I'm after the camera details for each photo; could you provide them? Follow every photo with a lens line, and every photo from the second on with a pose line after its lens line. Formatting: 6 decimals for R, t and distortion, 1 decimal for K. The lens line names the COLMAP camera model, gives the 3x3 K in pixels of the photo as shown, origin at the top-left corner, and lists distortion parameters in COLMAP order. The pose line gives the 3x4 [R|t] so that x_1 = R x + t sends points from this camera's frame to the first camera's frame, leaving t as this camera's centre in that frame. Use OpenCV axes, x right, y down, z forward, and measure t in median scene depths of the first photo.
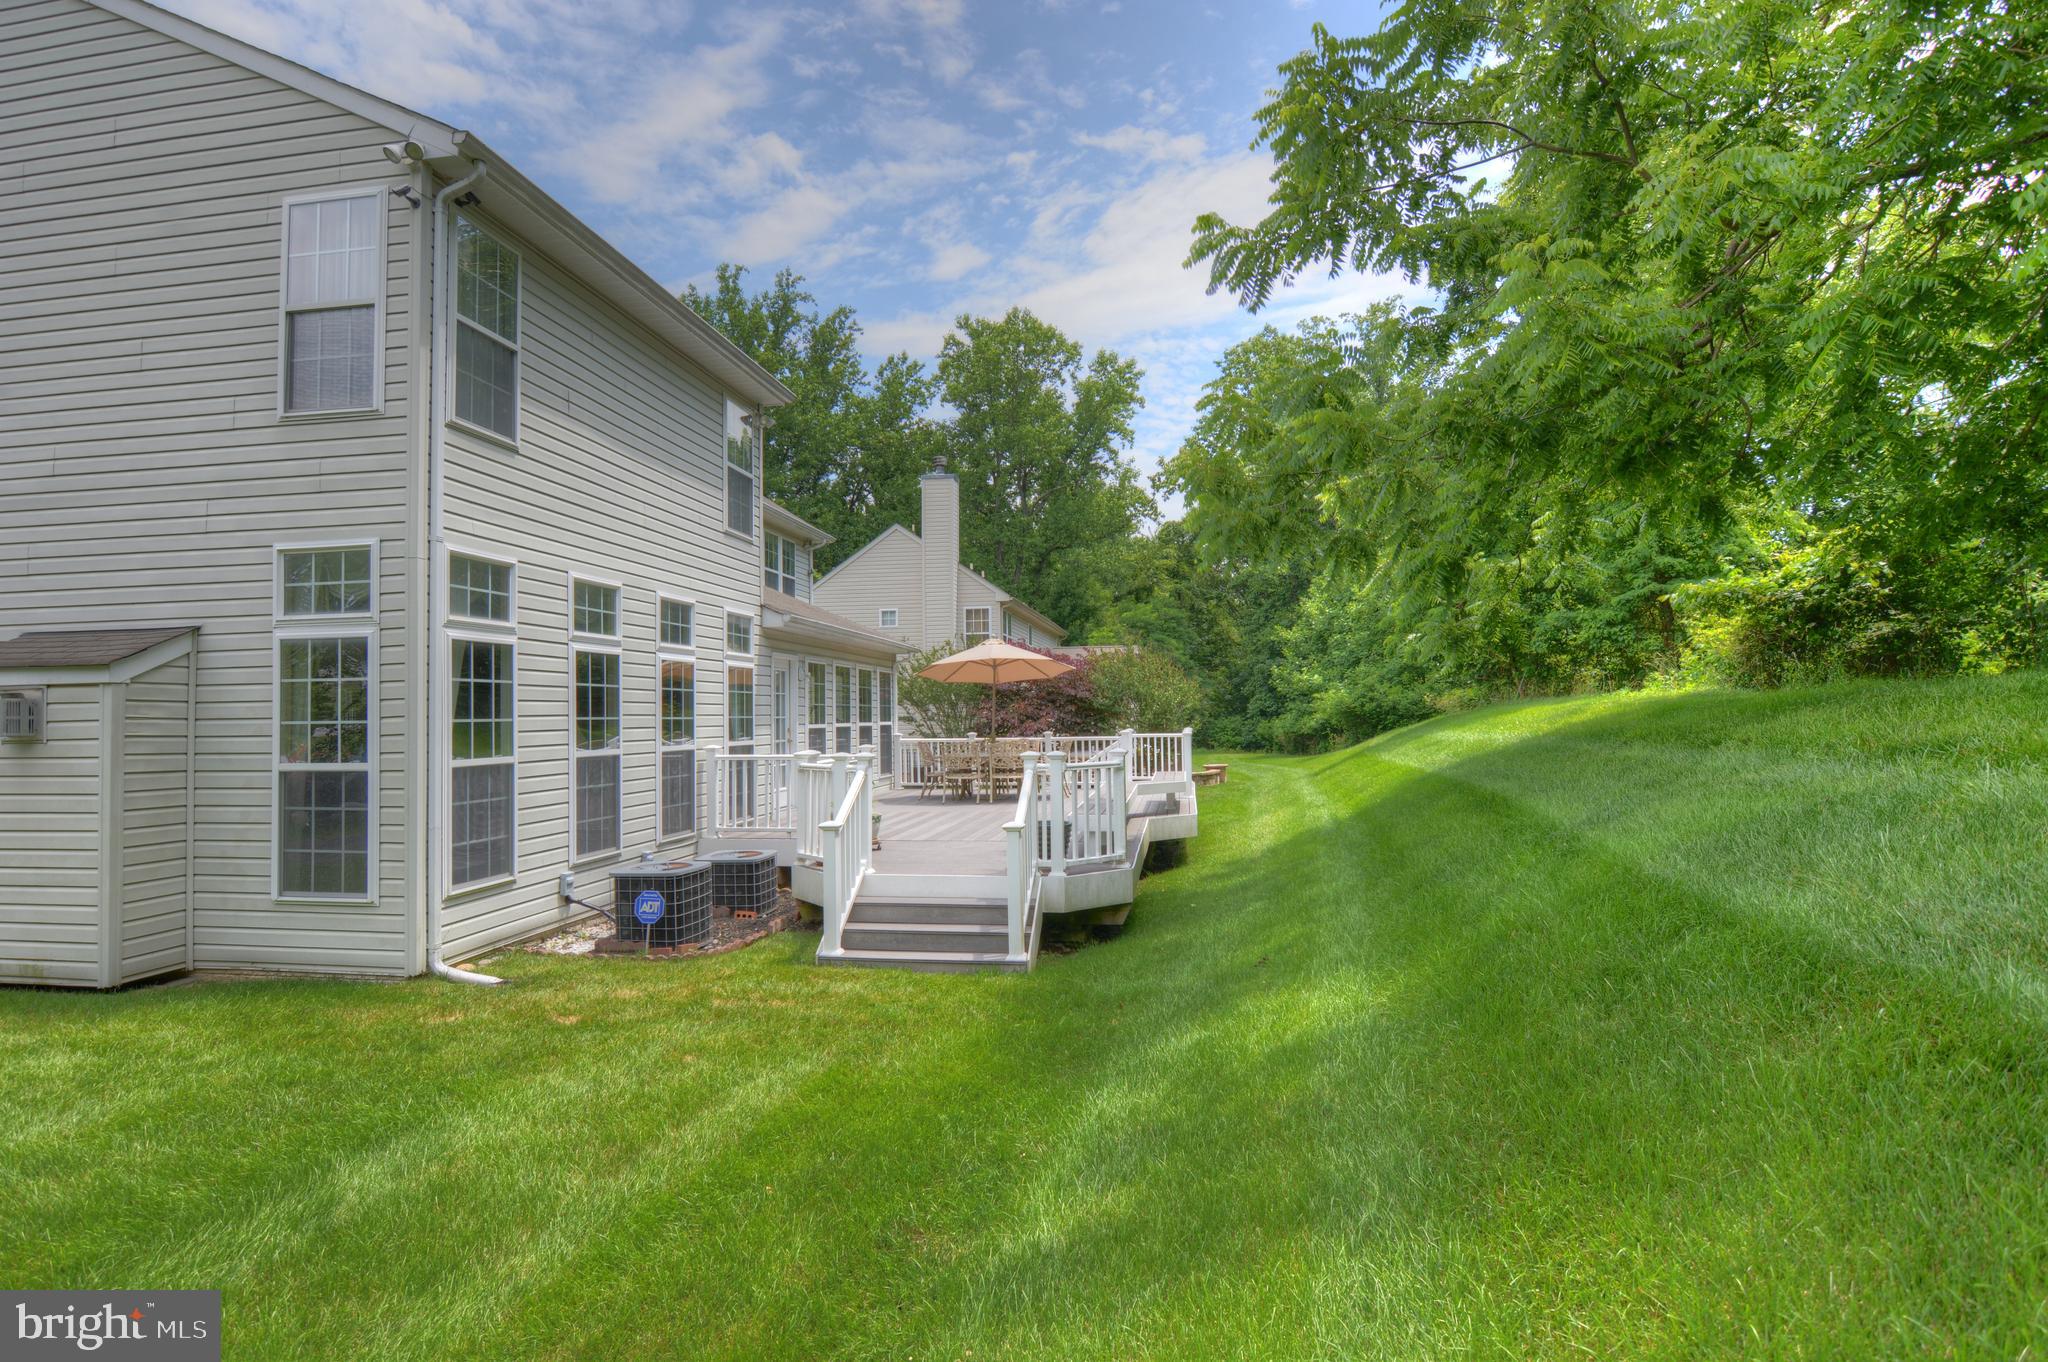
lens RADIAL K [[1086.7, 0, 1012.0], [0, 1086.7, 681.5], [0, 0, 1]] dist [-0.005736, -0.011242]
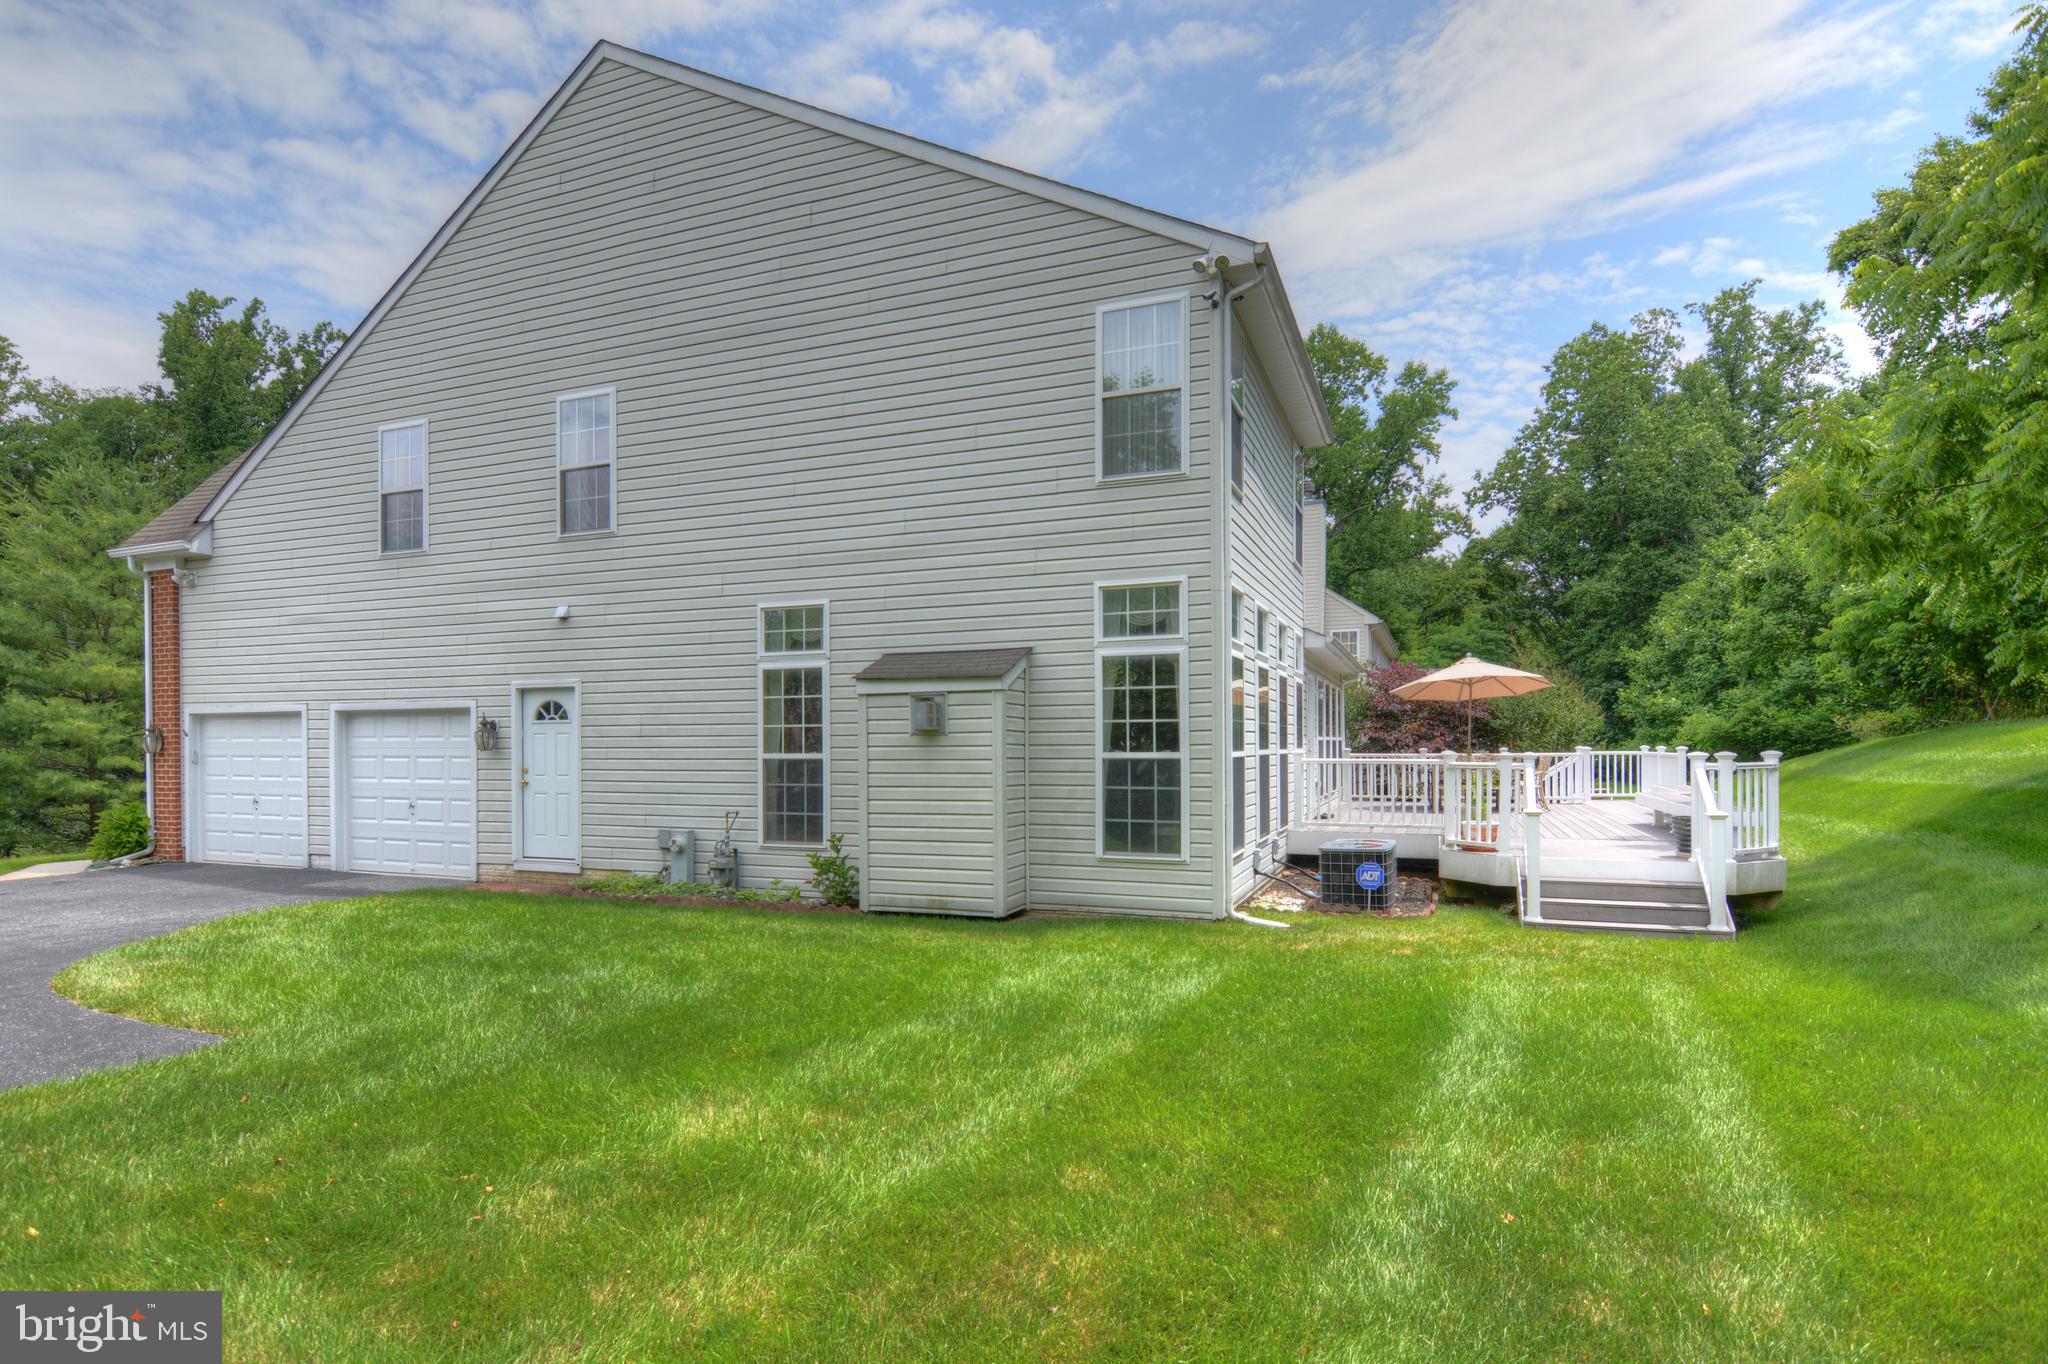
lens RADIAL K [[1096.2, 0, 969.6], [0, 1096.2, 751.8], [0, 0, 1]] dist [-0.014058, -0.001415]
pose [[0.973812, 0.008947, -0.227177, -0.239645], [-0.000302, 0.999275, 0.038059, 0.011216], [0.227353, -0.036994, 0.973110, -0.138562]]
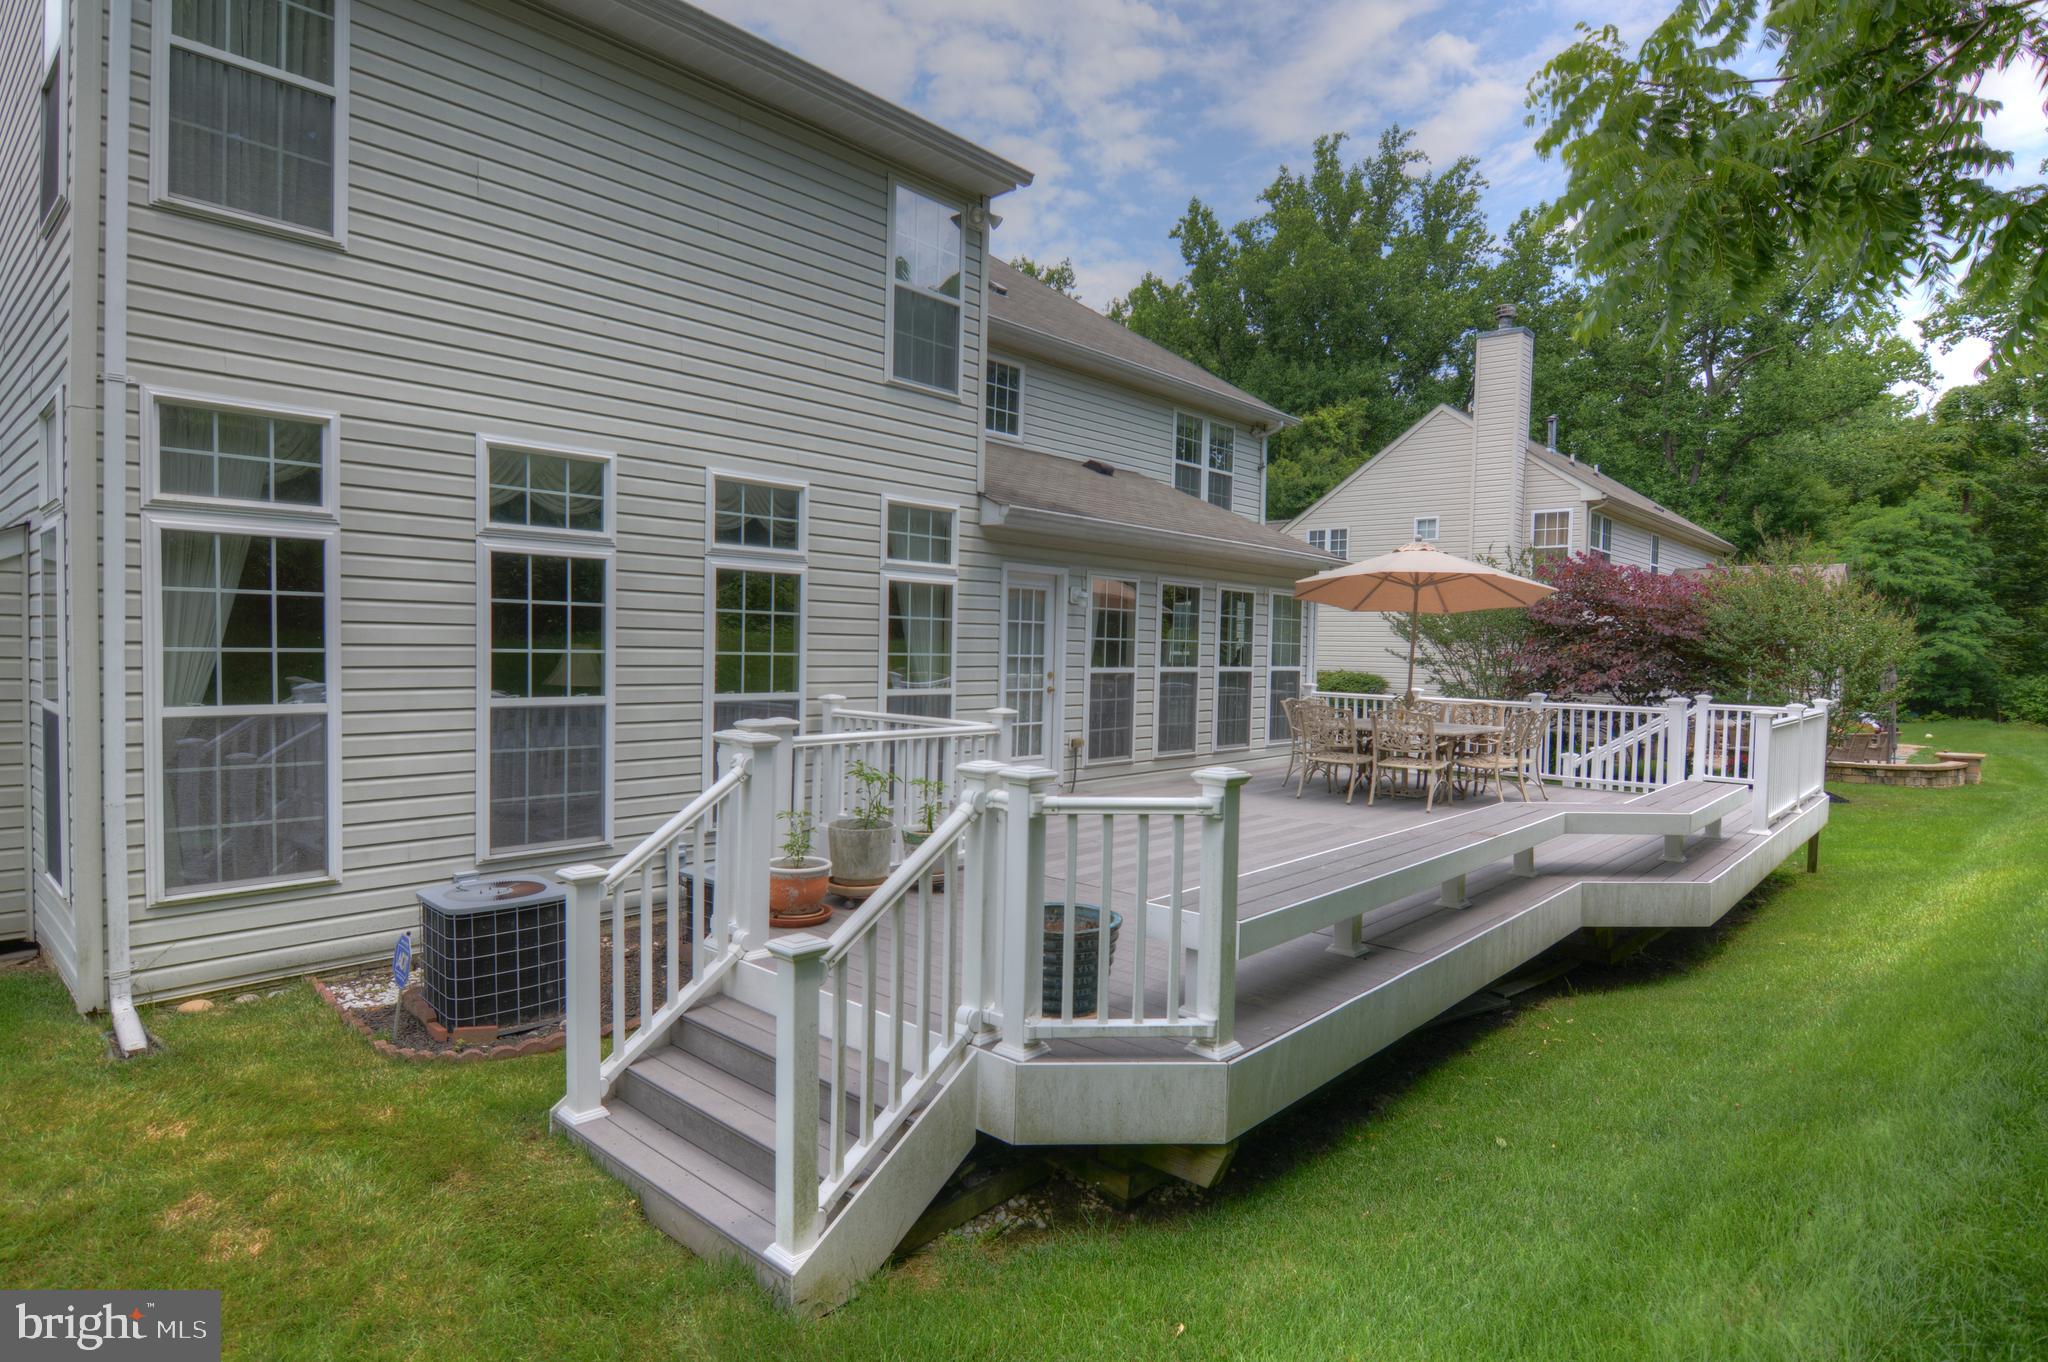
lens RADIAL K [[1086.7, 0, 1029.1], [0, 1086.7, 689.4], [0, 0, 1]] dist [-0.005736, -0.011242]
pose [[0.831811, 0.053303, -0.552494, 0.142220], [-0.013525, 0.997029, 0.075828, 0.001123], [0.554895, -0.055602, 0.830060, 0.337493]]
